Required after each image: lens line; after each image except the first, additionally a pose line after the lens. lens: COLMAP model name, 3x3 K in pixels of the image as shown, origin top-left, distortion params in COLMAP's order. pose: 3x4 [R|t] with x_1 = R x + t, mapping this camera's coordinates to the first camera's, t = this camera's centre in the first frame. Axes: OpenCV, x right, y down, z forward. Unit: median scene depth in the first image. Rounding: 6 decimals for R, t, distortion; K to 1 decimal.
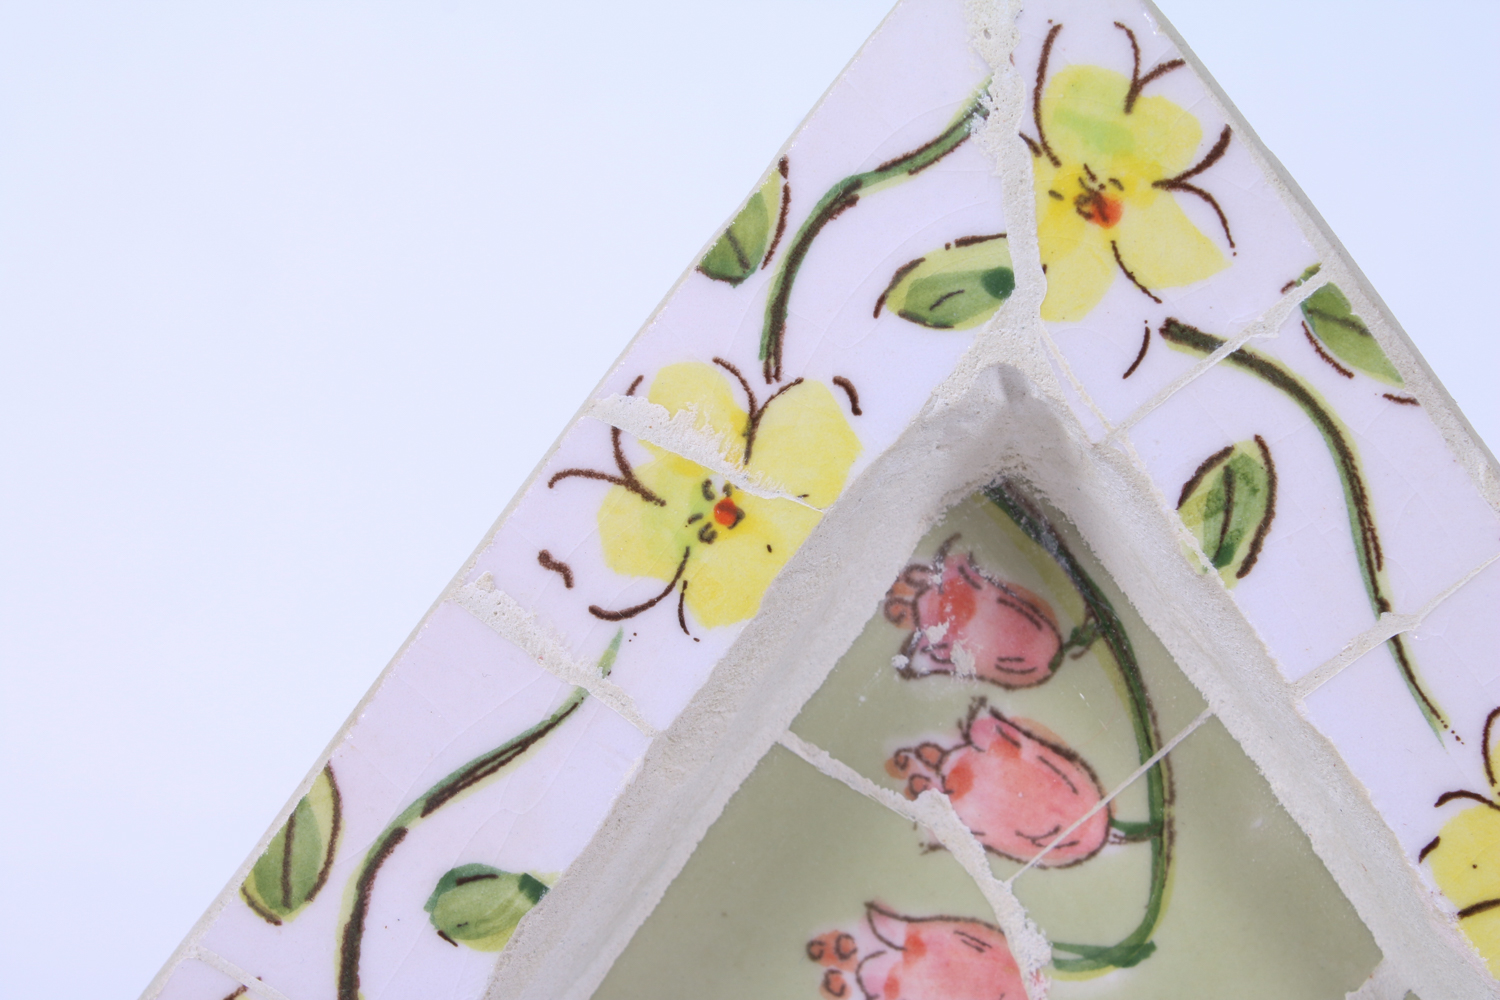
lens RADIAL K [[2960.0, 0, 748.2], [0, 2960.0, 494.3], [0, 0, 1]] dist [0.019773, 0.000000]
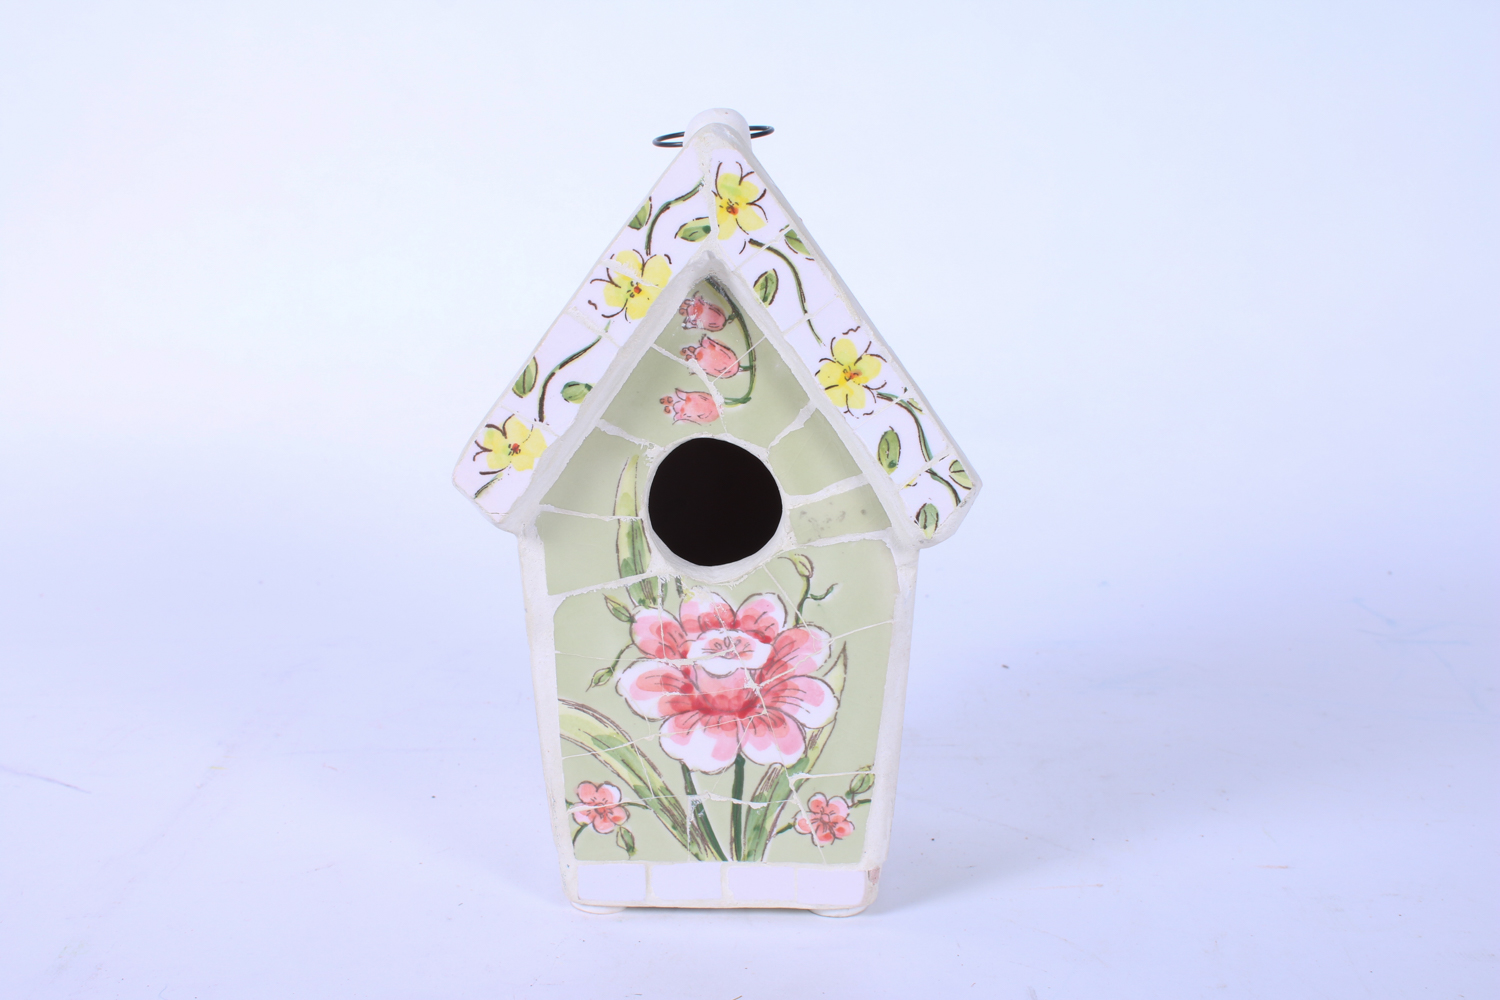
lens RADIAL K [[1695.4, 0, 714.3], [0, 1695.4, 478.5], [0, 0, 1]] dist [-0.099760, 0.000000]
pose [[0.998067, -0.024853, 0.056957, -0.038338], [0.012363, 0.977638, 0.209932, -0.213157], [-0.060901, -0.208822, 0.976056, -1.194967]]
